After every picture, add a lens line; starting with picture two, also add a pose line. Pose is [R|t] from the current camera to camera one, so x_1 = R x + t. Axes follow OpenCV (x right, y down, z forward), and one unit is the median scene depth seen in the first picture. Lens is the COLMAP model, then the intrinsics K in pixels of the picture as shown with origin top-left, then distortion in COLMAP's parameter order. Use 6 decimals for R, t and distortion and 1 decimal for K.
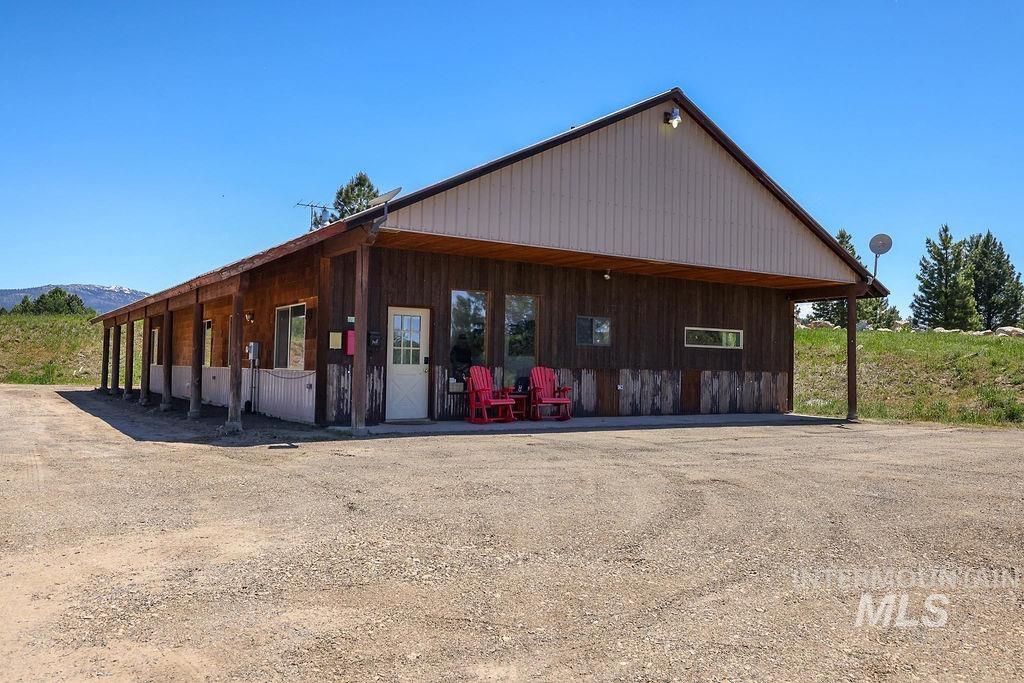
lens RADIAL K [[811.7, 0, 512.0], [0, 811.7, 341.5], [0, 0, 1]] dist [0.009384, 0.002652]
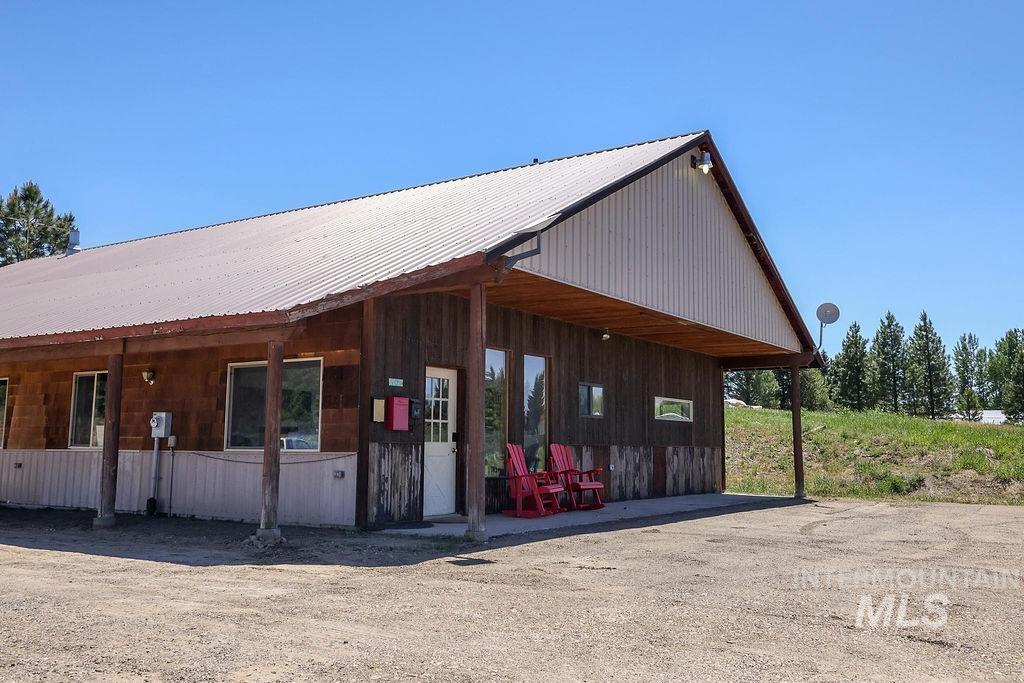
lens RADIAL K [[940.5, 0, 514.0], [0, 940.5, 328.2], [0, 0, 1]] dist [0.020334, 0.010670]
pose [[0.914642, 0.039996, 0.402280, -0.372414], [-0.003913, 0.995923, -0.090121, 0.000834], [-0.404245, 0.080854, 0.911070, 0.140334]]
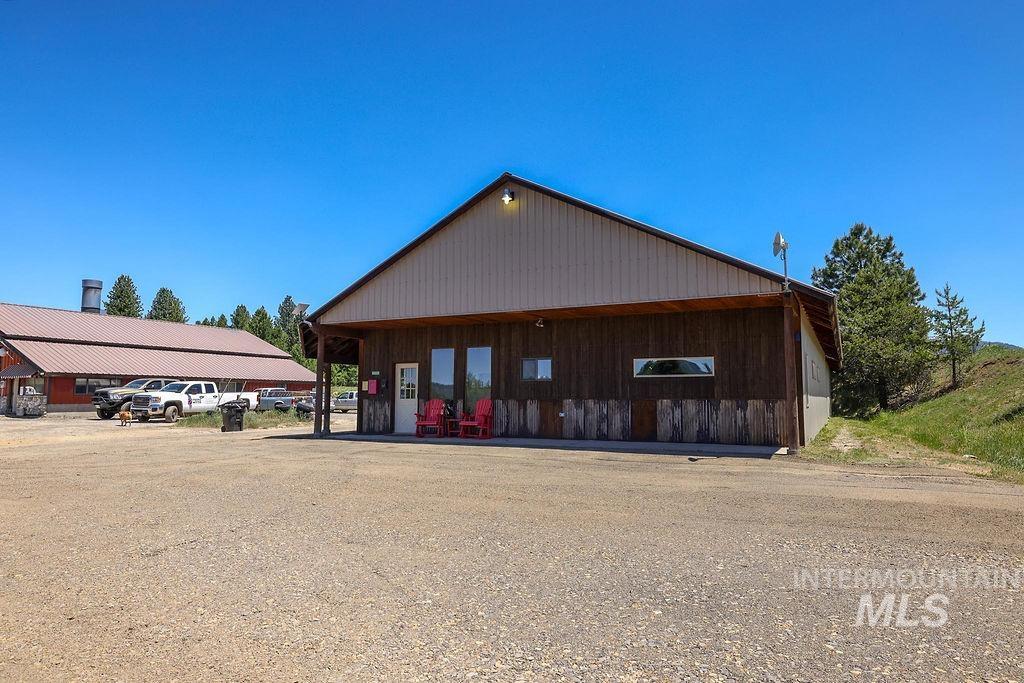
lens RADIAL K [[647.1, 0, 512.0], [0, 647.1, 341.5], [0, 0, 1]] dist [-0.032757, 0.049095]
pose [[0.496066, -0.093017, -0.863288, 0.961461], [0.036872, 0.995605, -0.086087, 0.029271], [0.867502, 0.010873, 0.497315, 0.476714]]
